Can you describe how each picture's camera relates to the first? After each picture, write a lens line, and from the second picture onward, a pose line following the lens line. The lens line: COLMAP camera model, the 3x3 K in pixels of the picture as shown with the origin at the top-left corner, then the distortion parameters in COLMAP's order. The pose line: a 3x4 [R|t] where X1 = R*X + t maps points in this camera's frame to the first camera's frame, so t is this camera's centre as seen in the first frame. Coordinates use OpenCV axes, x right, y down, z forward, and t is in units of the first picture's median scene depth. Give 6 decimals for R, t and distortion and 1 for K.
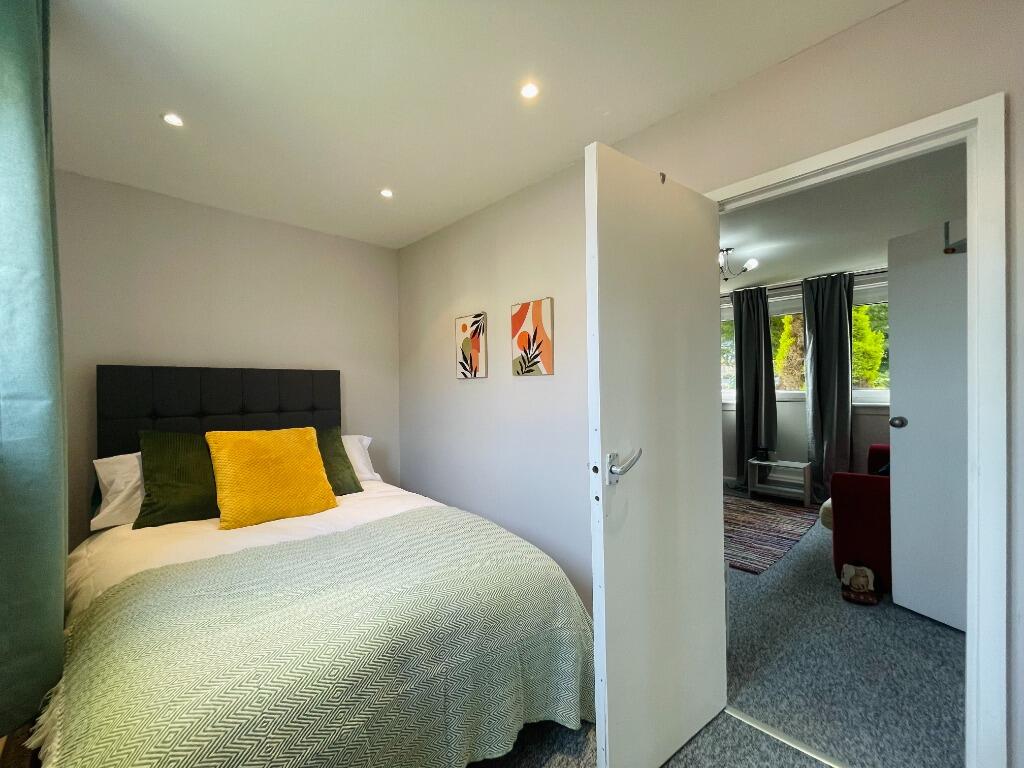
lens RADIAL K [[411.2, 0, 509.7], [0, 411.2, 385.5], [0, 0, 1]] dist [-0.001362, -0.000207]
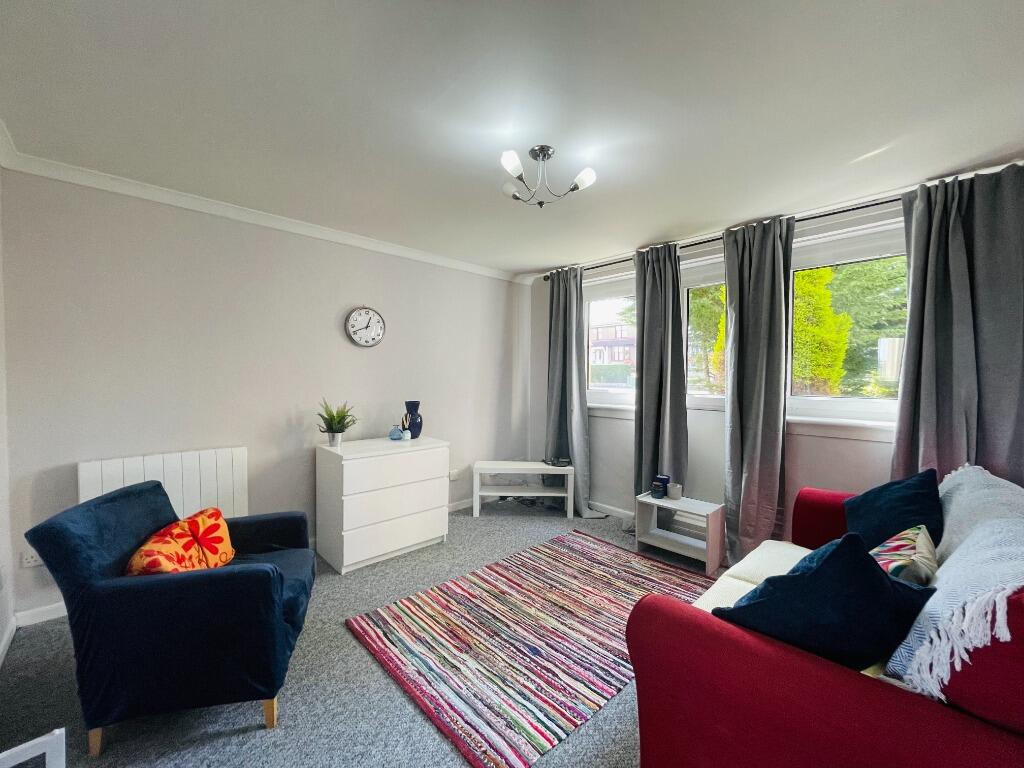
lens RADIAL K [[411.2, 0, 509.7], [0, 411.2, 385.5], [0, 0, 1]] dist [-0.001362, -0.000207]
pose [[0.999780, 0.019499, -0.007770, 0.381462], [-0.019315, 0.999548, 0.023023, -0.014288], [0.008215, -0.022868, 0.999705, 0.329215]]
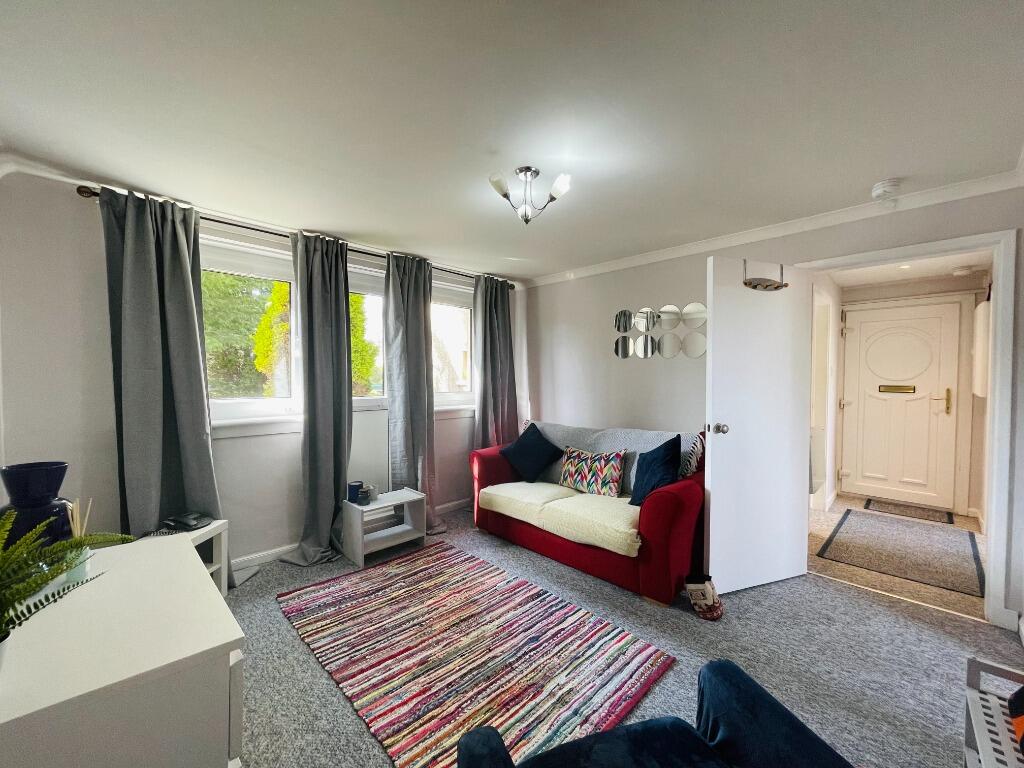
lens RADIAL K [[413.8, 0, 512.0], [0, 413.8, 384.0], [0, 0, 1]] dist [-0.011848, 0.000247]
pose [[-0.015905, 0.001251, 0.999873, -0.063392], [-0.000870, 0.999999, -0.001265, -0.010510], [-0.999873, -0.000890, -0.015904, 0.800665]]
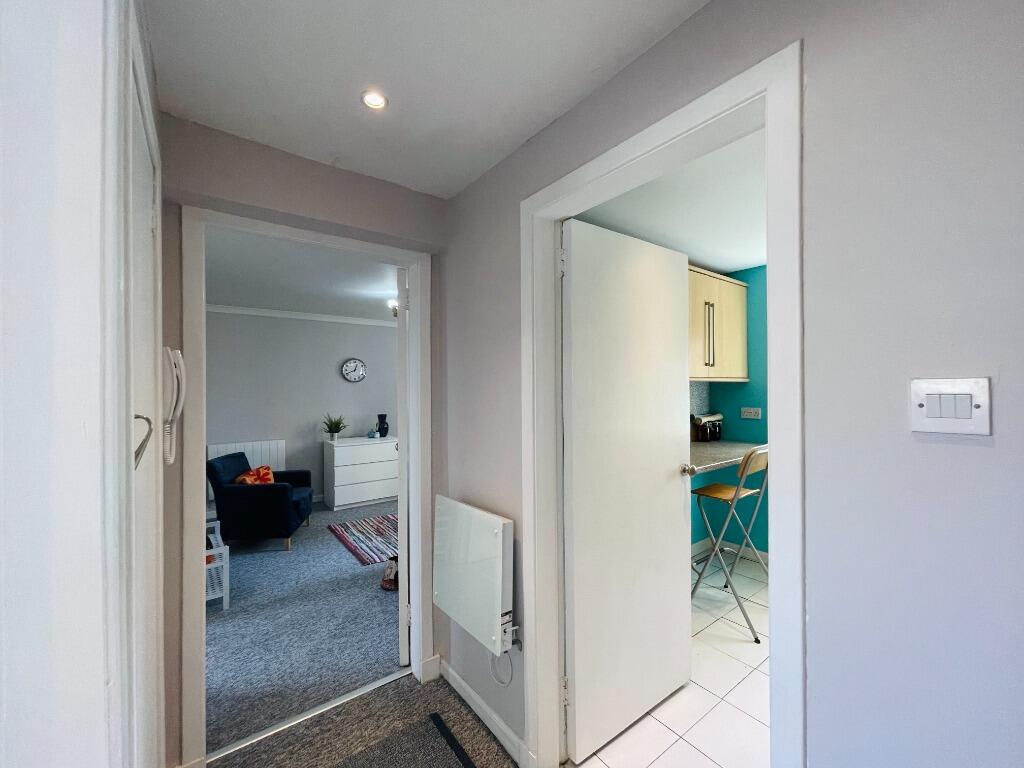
lens RADIAL K [[413.8, 0, 512.0], [0, 413.8, 384.0], [0, 0, 1]] dist [-0.011848, 0.000247]
pose [[0.993641, 0.004507, -0.112506, 0.734548], [-0.004943, 0.999981, -0.003594, -0.054487], [0.112488, 0.004127, 0.993645, -0.121492]]
